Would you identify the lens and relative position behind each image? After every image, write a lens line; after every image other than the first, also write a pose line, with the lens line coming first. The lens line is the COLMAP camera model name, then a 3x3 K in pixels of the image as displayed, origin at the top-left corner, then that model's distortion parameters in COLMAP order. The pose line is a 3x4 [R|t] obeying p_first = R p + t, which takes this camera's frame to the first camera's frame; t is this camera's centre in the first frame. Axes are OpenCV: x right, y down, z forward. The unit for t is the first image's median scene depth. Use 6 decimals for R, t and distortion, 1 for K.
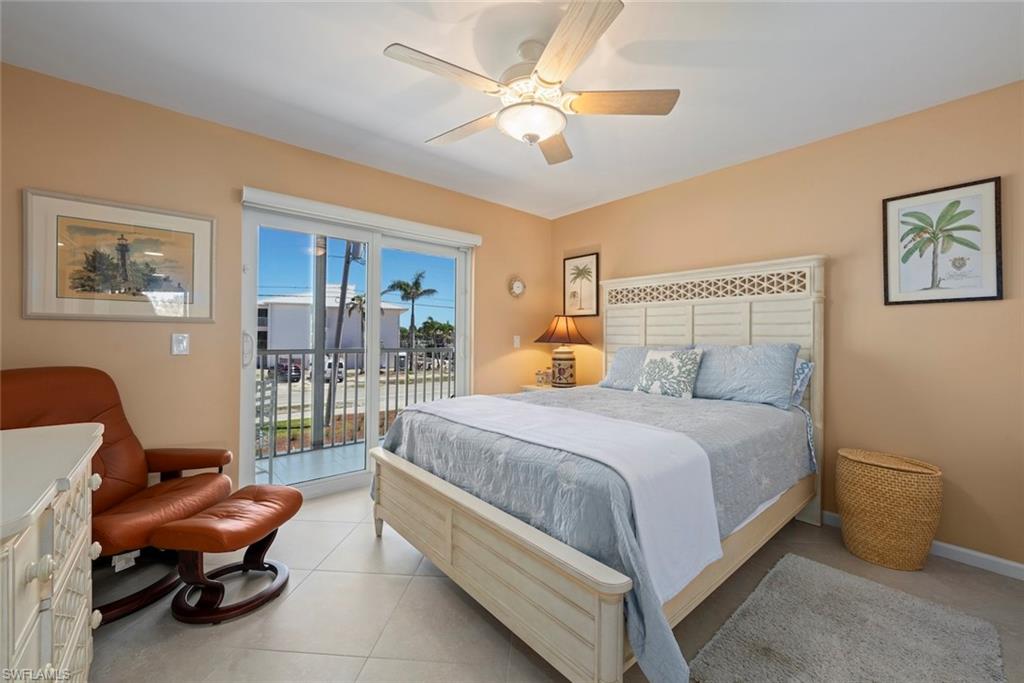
lens RADIAL K [[396.4, 0, 512.0], [0, 396.4, 341.5], [0, 0, 1]] dist [0.001436, 0.000104]
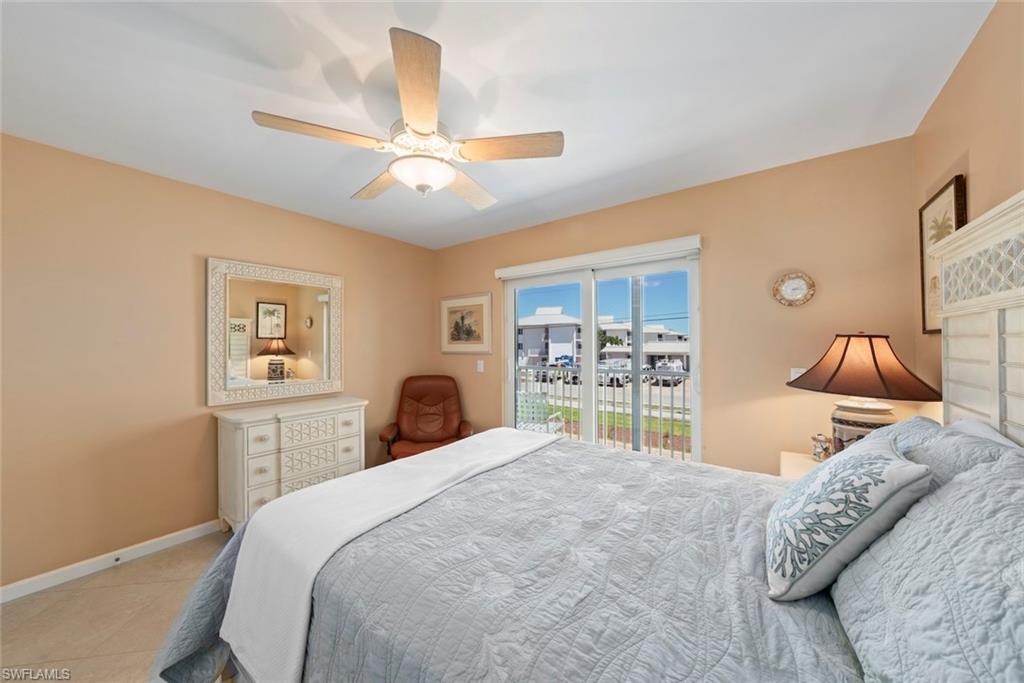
lens RADIAL K [[361.4, 0, 512.0], [0, 361.4, 341.5], [0, 0, 1]] dist [0.013698, 0.004512]
pose [[0.223523, -0.016042, -0.974567, 0.774872], [-0.001515, 0.999858, -0.016805, -0.078330], [0.974697, 0.005233, 0.223467, 0.760378]]
